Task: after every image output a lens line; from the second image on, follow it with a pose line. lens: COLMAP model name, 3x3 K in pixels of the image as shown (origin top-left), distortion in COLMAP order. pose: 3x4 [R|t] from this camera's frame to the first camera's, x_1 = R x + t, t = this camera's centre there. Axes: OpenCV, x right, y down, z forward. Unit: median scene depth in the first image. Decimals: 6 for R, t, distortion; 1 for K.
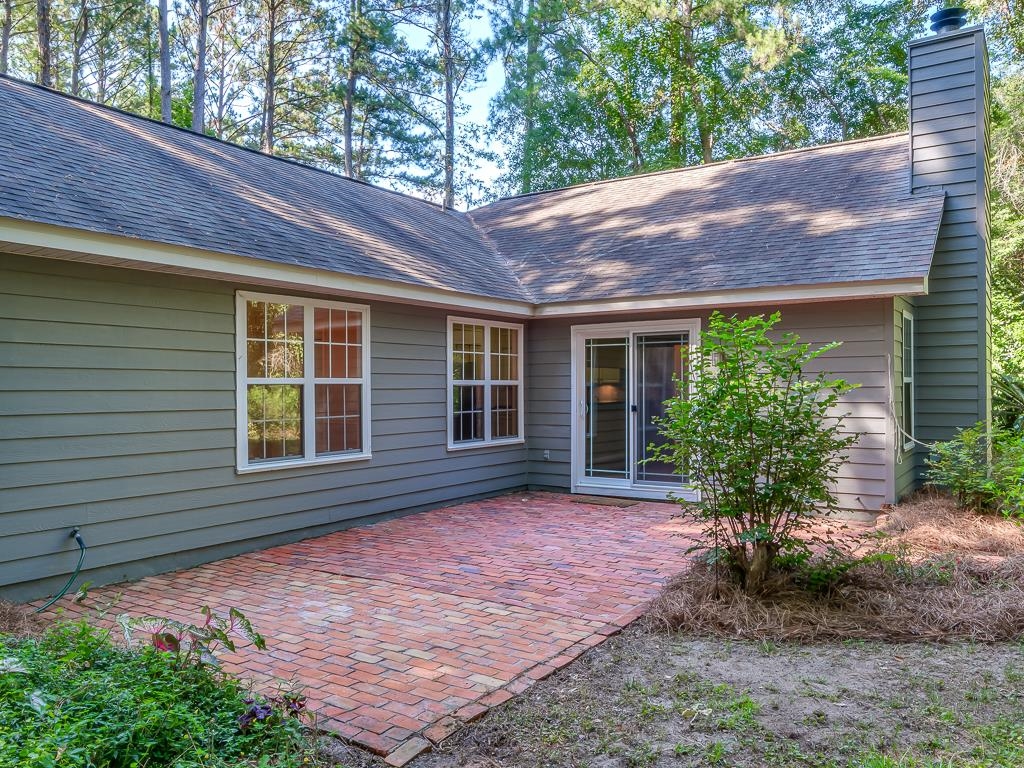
lens RADIAL K [[779.5, 0, 512.0], [0, 779.5, 384.0], [0, 0, 1]] dist [0.007911, 0.001372]
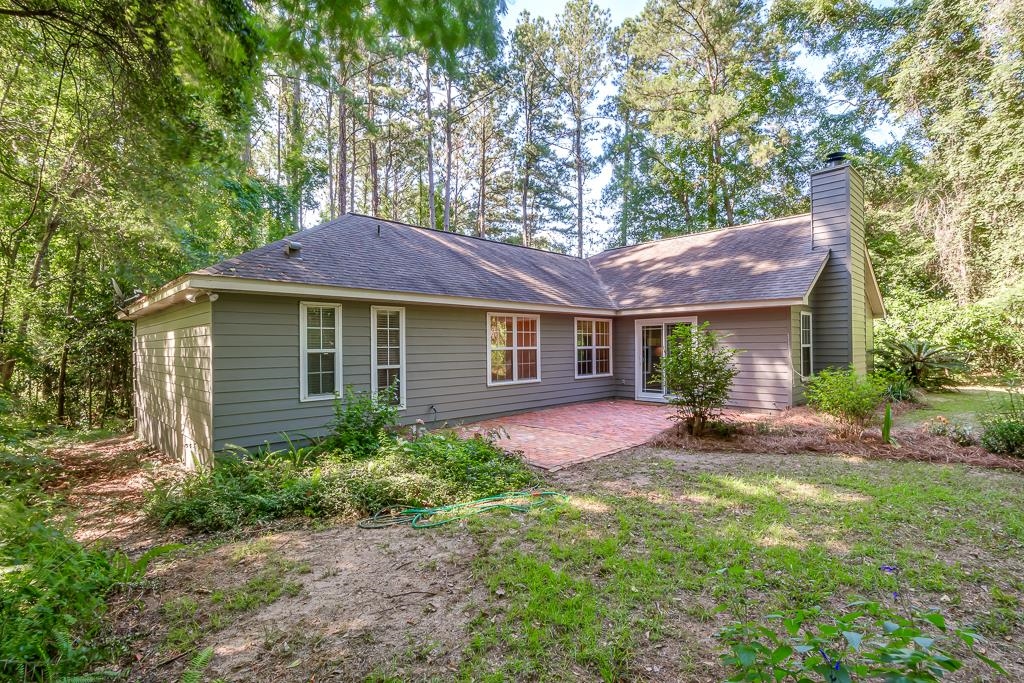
lens RADIAL K [[489.8, 0, 512.0], [0, 489.8, 341.5], [0, 0, 1]] dist [0.018652, 0.000039]
pose [[0.973942, -0.007939, -0.226657, 0.029772], [0.007732, 0.999968, -0.001802, -0.009489], [0.226664, 0.000002, 0.973973, -0.195079]]
